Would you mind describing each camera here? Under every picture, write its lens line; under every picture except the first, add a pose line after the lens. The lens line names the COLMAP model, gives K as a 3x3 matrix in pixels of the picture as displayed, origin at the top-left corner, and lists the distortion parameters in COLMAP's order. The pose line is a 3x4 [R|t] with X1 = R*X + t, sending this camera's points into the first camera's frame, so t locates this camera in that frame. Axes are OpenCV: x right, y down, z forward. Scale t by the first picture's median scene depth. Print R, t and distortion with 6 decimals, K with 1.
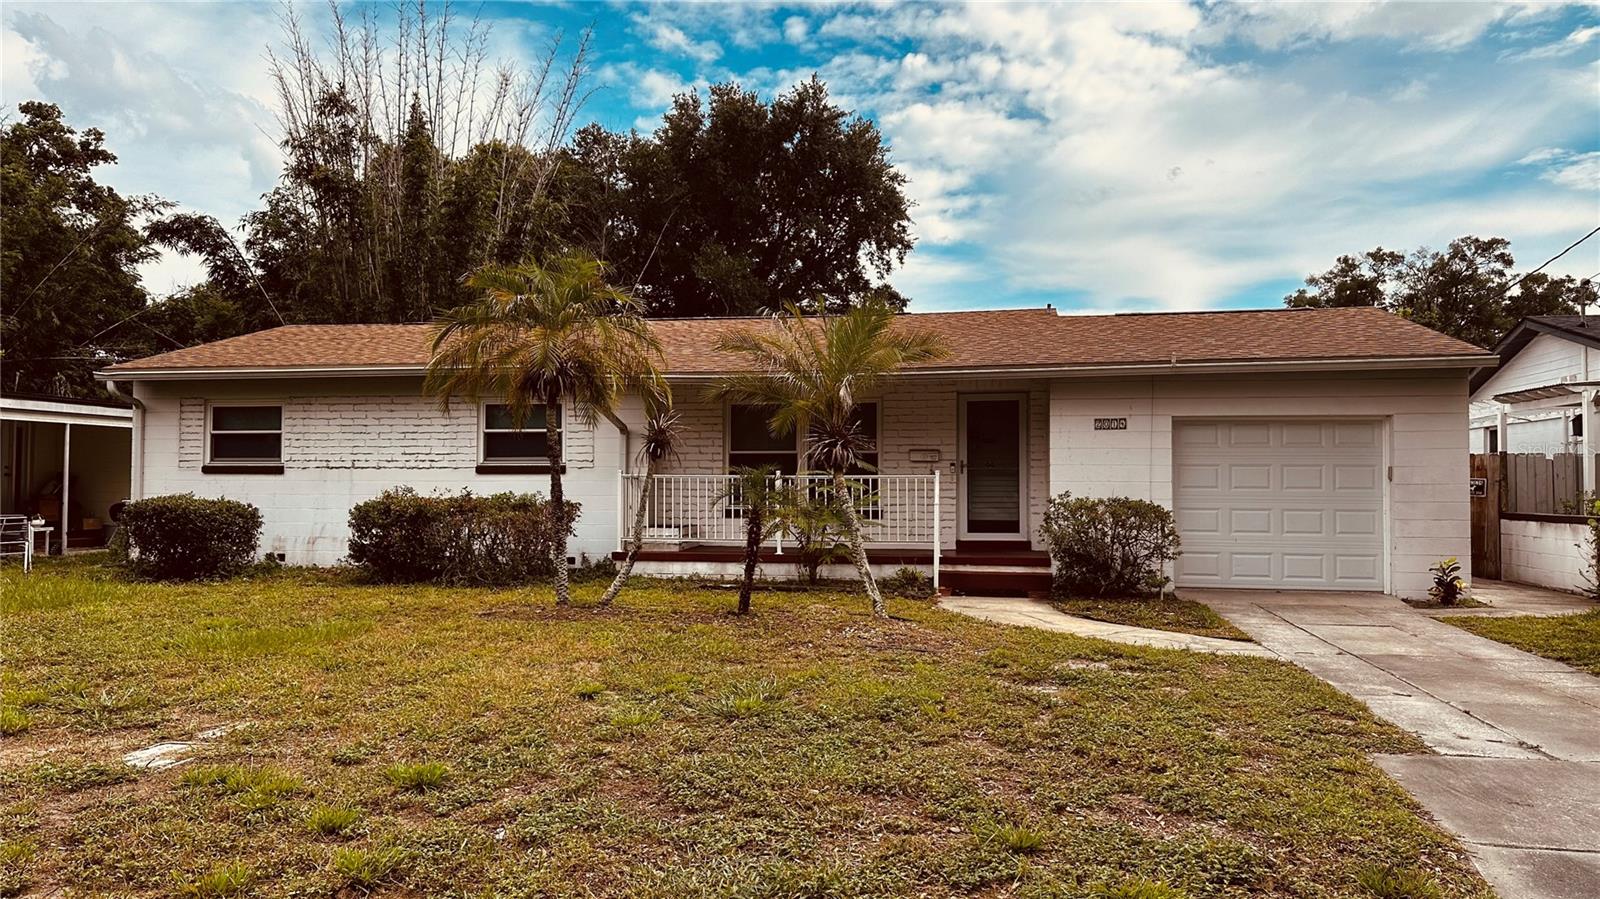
lens RADIAL K [[1219.3, 0, 785.3], [0, 1219.3, 436.0], [0, 0, 1]] dist [0.016958, -0.019488]
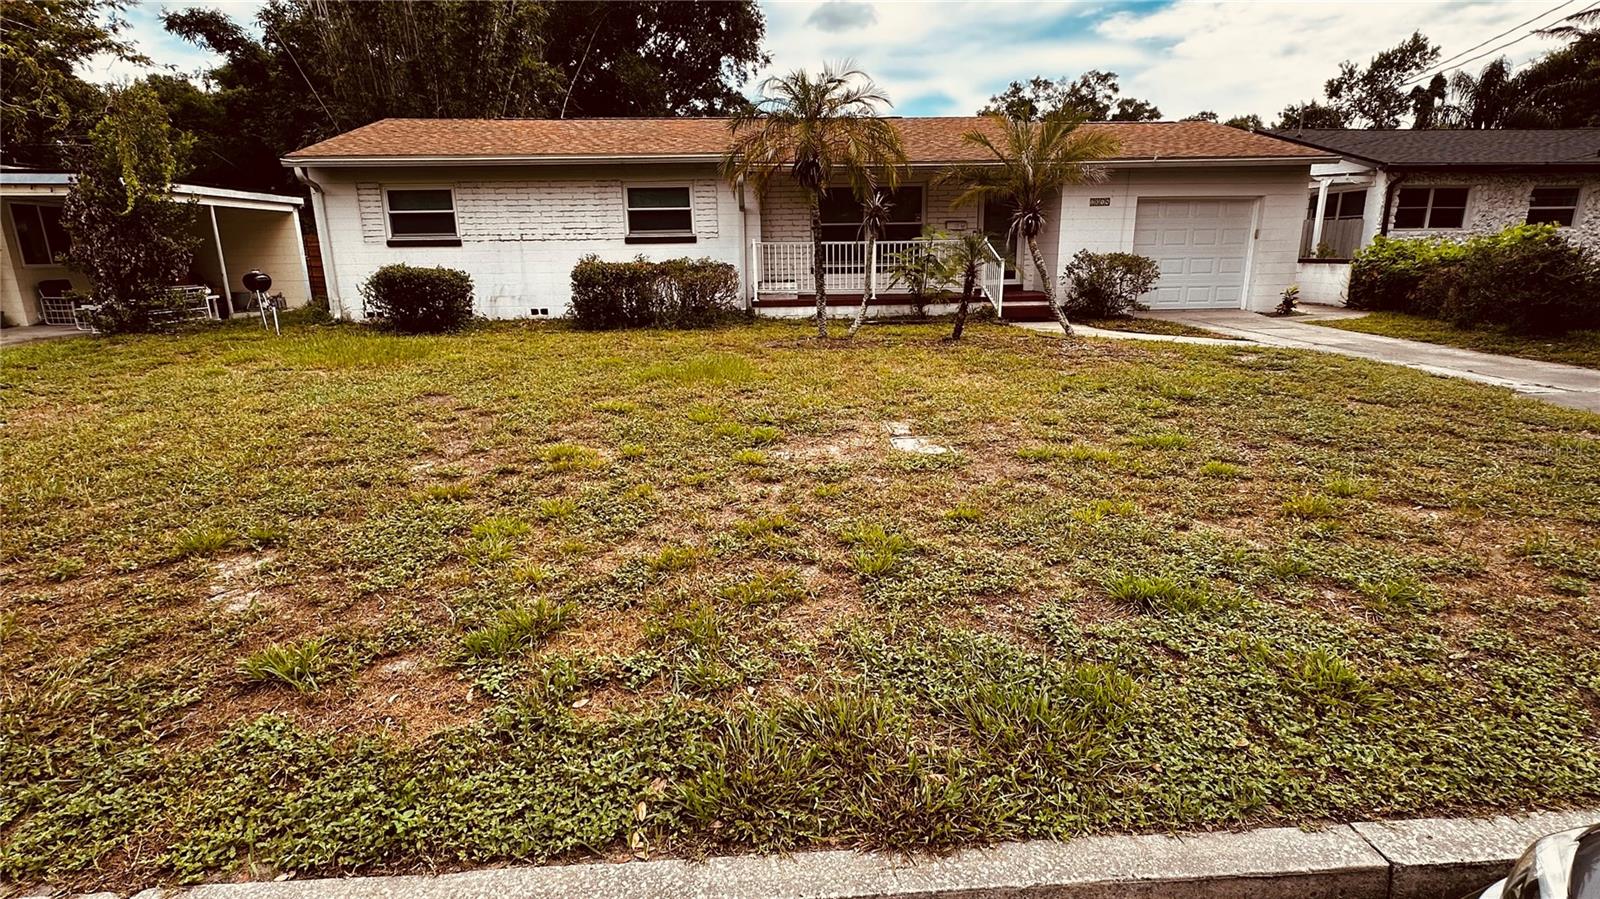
lens RADIAL K [[847.3, 0, 798.9], [0, 847.3, 456.7], [0, 0, 1]] dist [0.005844, -0.001364]
pose [[0.962454, -0.081408, 0.258951, -0.317265], [0.006481, 0.960589, 0.277899, -0.001149], [-0.271368, -0.265787, 0.925050, 0.040681]]
